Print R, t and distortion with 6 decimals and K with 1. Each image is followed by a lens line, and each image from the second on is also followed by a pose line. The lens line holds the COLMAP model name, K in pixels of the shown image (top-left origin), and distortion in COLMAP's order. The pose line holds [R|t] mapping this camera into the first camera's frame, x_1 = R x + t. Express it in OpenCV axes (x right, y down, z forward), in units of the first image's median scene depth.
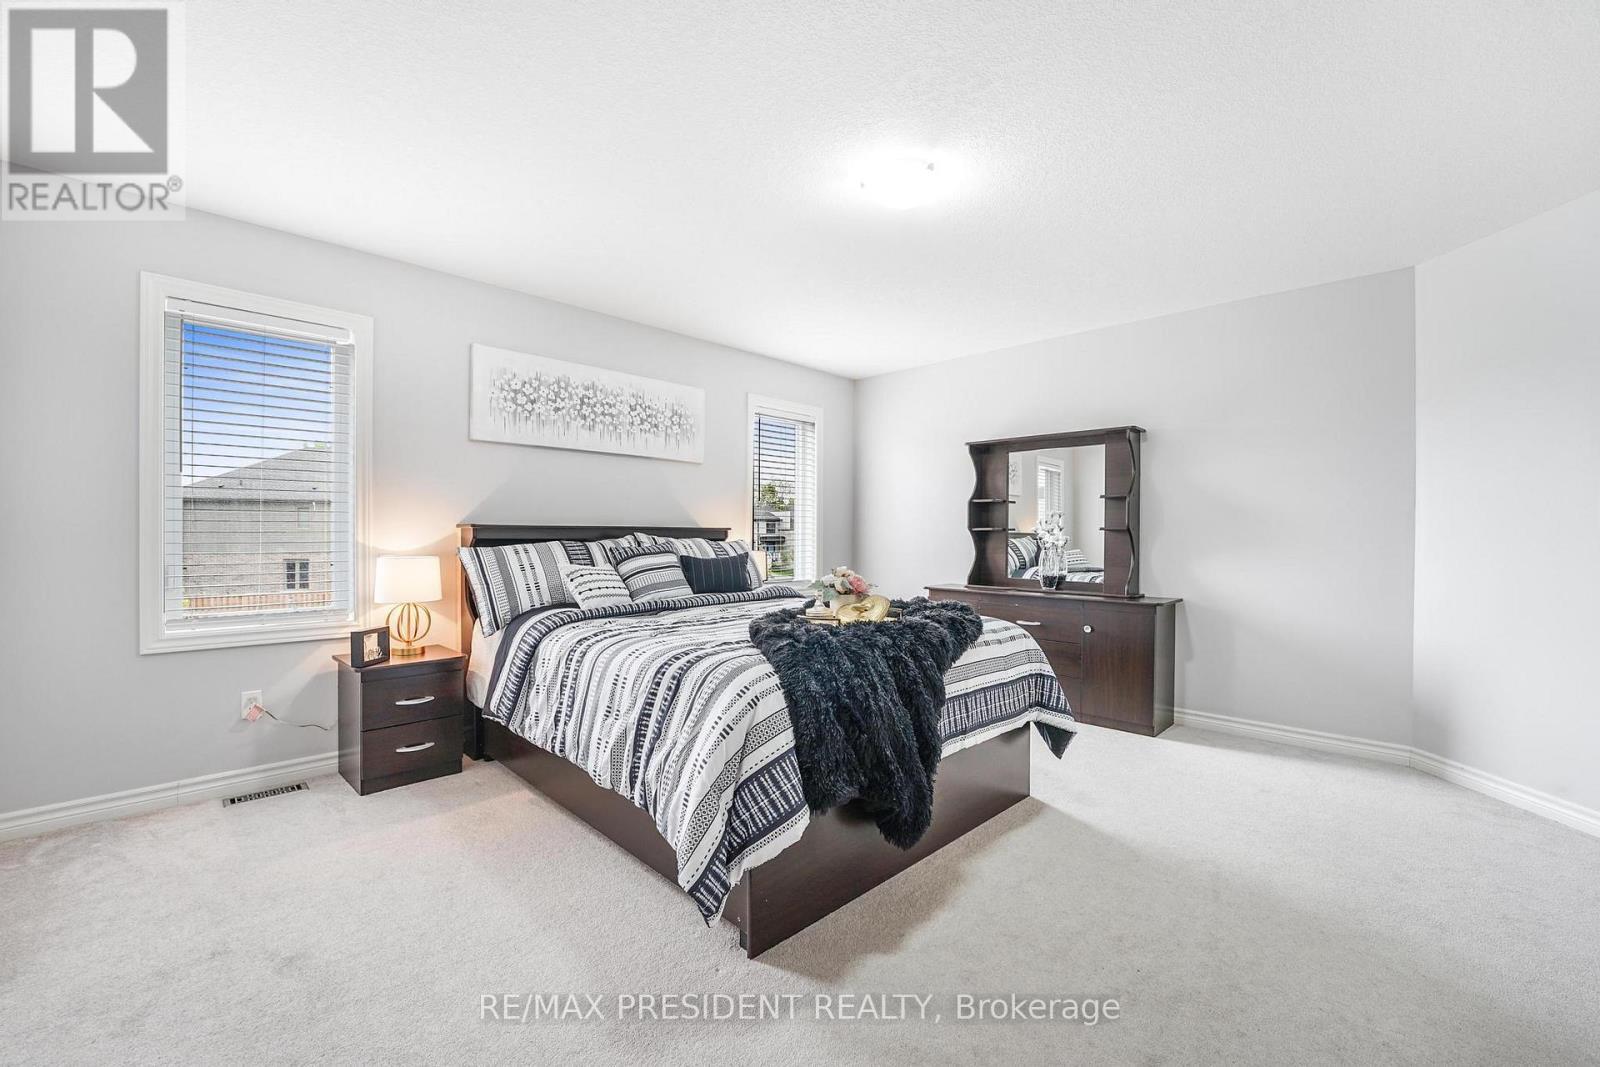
lens RADIAL K [[685.3, 0, 800.1], [0, 685.3, 529.5], [0, 0, 1]] dist [-0.017736, -0.000230]
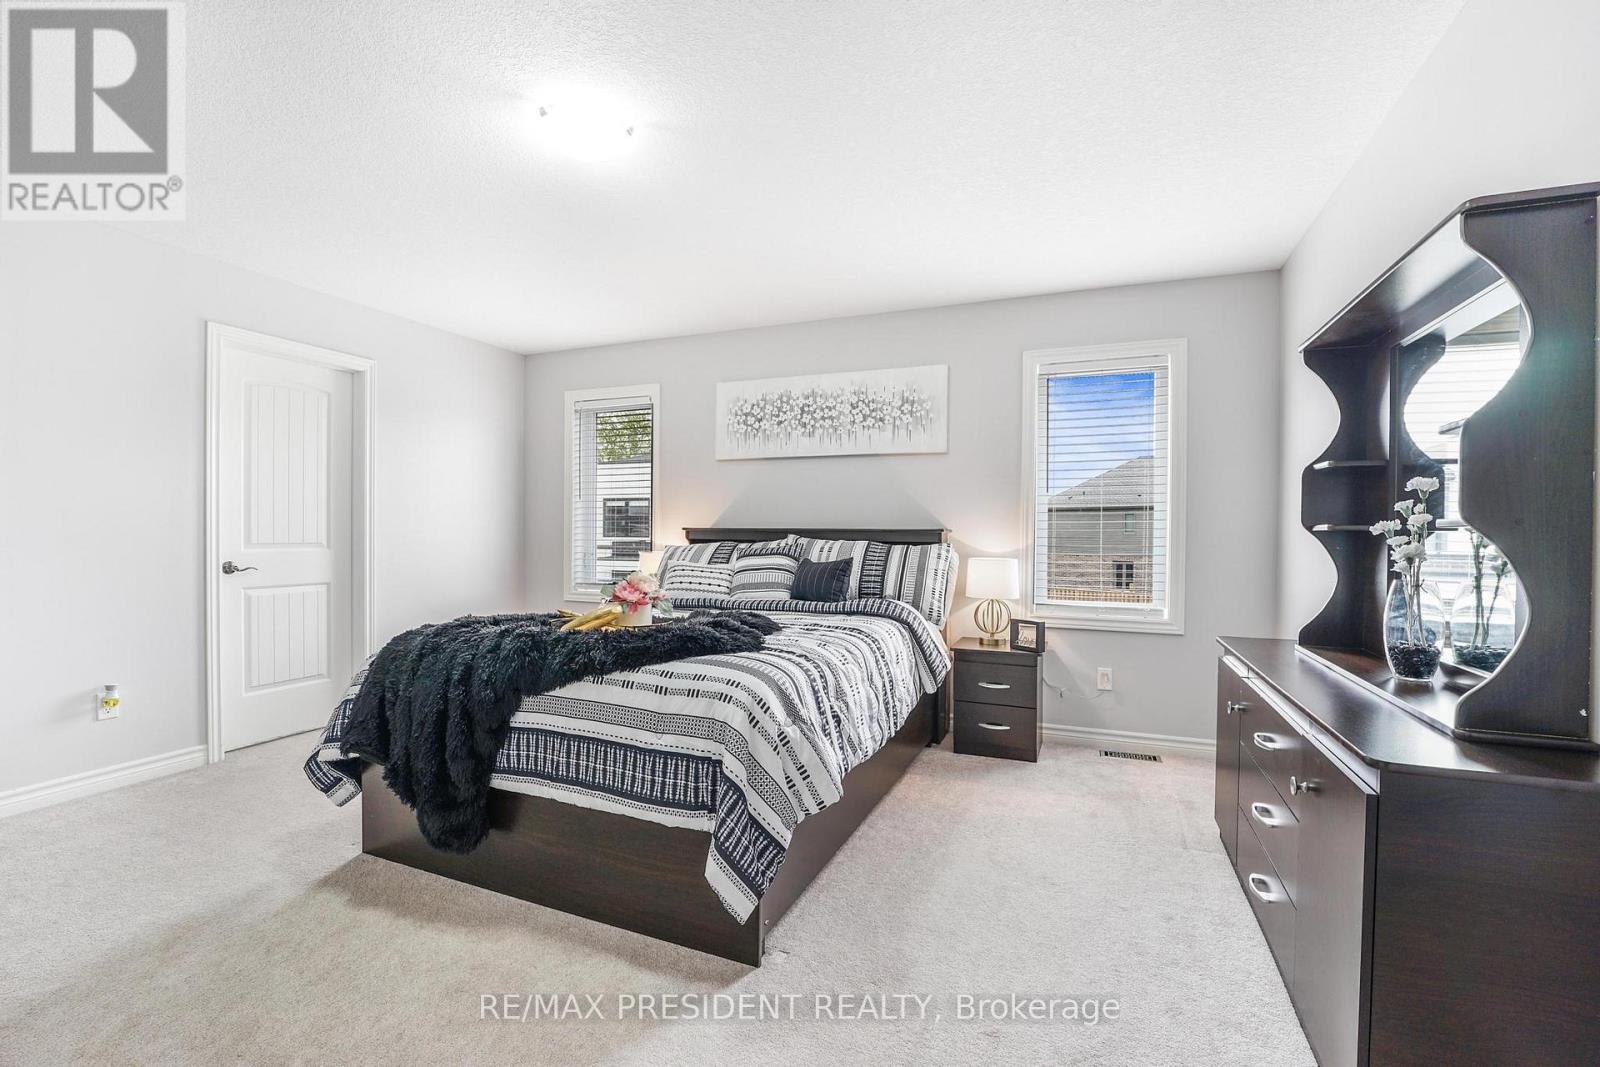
lens RADIAL K [[685.3, 0, 799.0], [0, 685.3, 542.9], [0, 0, 1]] dist [-0.017736, -0.000230]
pose [[0.366473, 0.012040, -0.930351, 0.661287], [0.000036, 0.999916, 0.012955, 0.004876], [0.930429, -0.004781, 0.366442, 0.591988]]
